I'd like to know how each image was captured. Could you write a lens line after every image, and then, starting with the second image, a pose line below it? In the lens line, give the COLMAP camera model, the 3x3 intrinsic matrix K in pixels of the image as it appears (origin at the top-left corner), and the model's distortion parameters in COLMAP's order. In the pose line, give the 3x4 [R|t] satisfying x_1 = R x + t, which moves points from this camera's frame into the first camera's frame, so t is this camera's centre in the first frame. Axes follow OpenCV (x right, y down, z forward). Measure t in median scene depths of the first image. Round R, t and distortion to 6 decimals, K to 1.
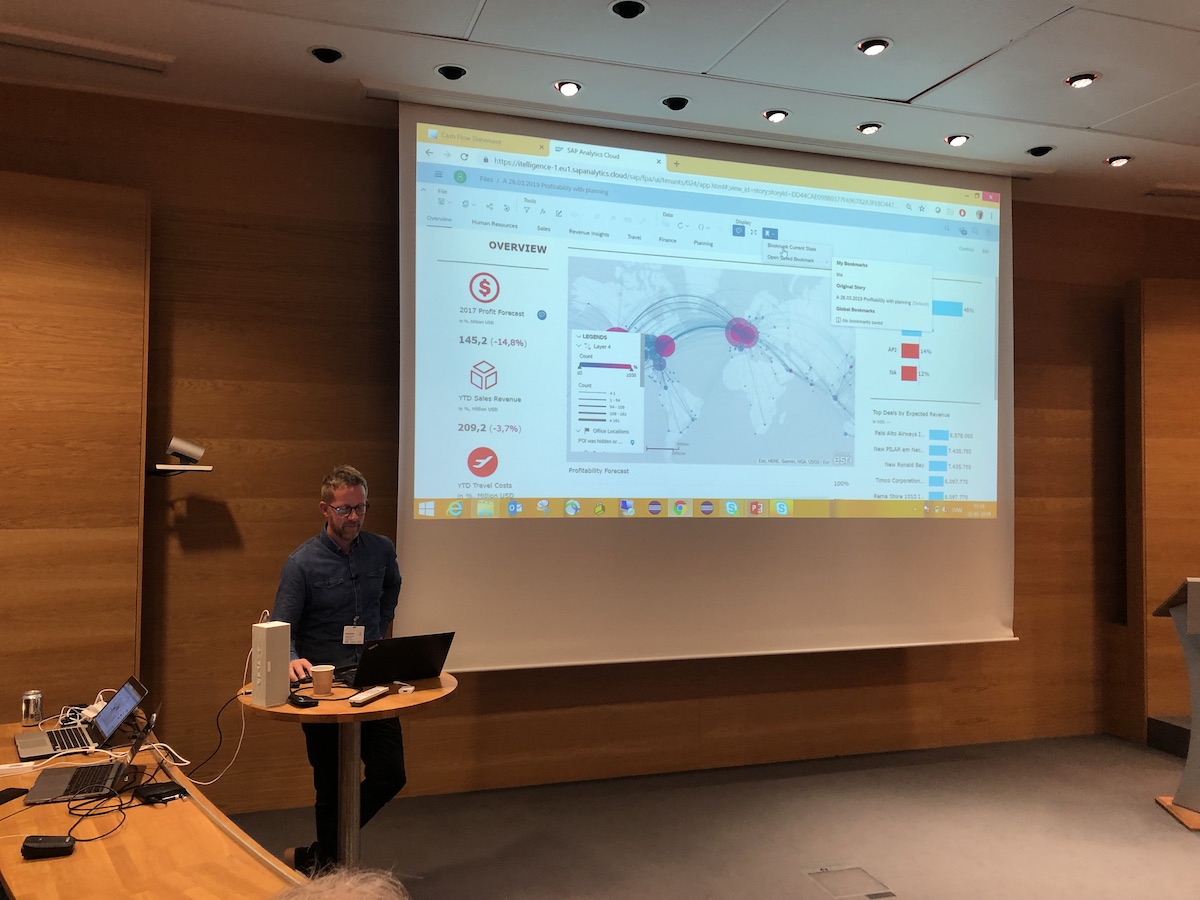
lens RADIAL K [[977.5, 0, 586.2], [0, 977.5, 429.9], [0, 0, 1]] dist [0.042578, -0.035281]
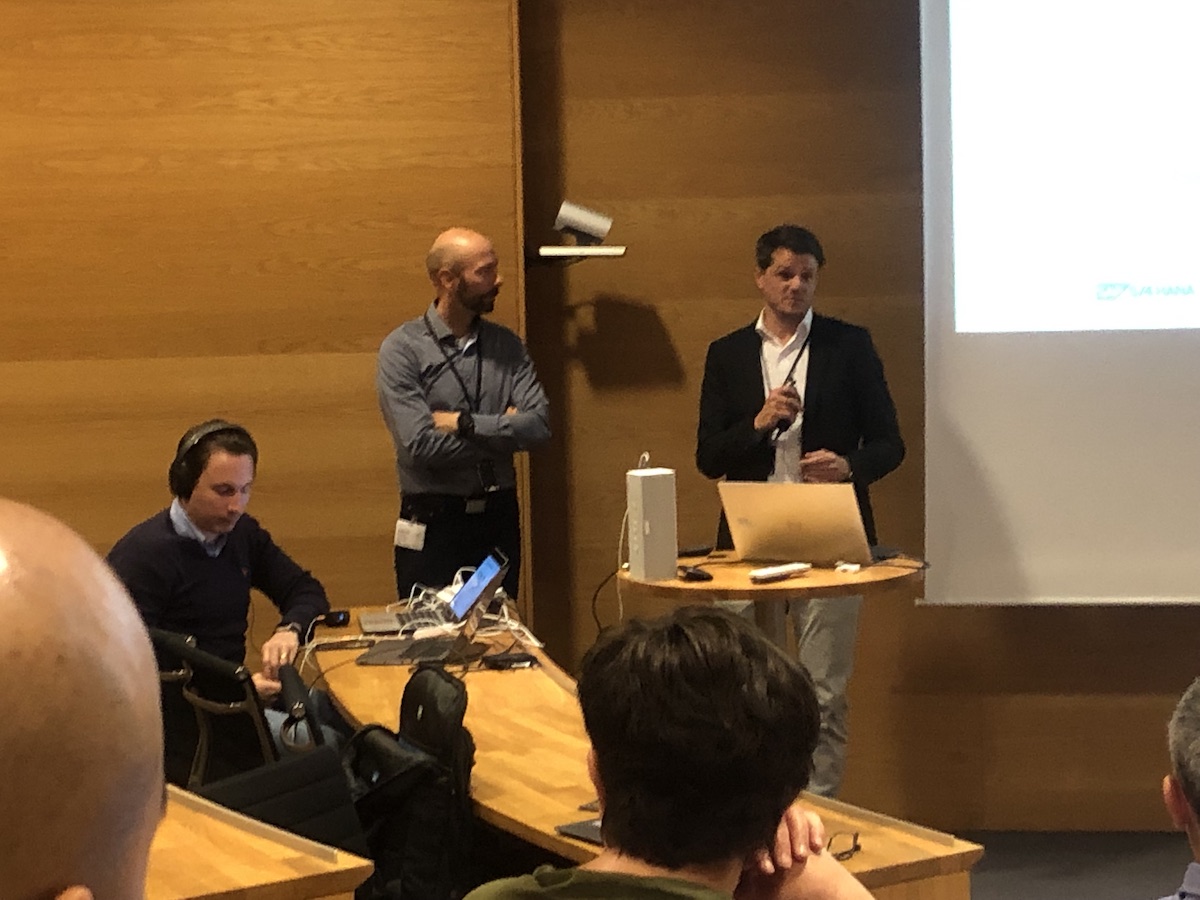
lens RADIAL K [[2889.1, 0, 604.0], [0, 2889.1, 448.5], [0, 0, 1]] dist [-0.002808, 0.000000]
pose [[0.901332, 0.003768, -0.433112, 0.366349], [0.048061, 0.992917, 0.108657, -0.033046], [0.430454, -0.118752, 0.894767, -0.588801]]
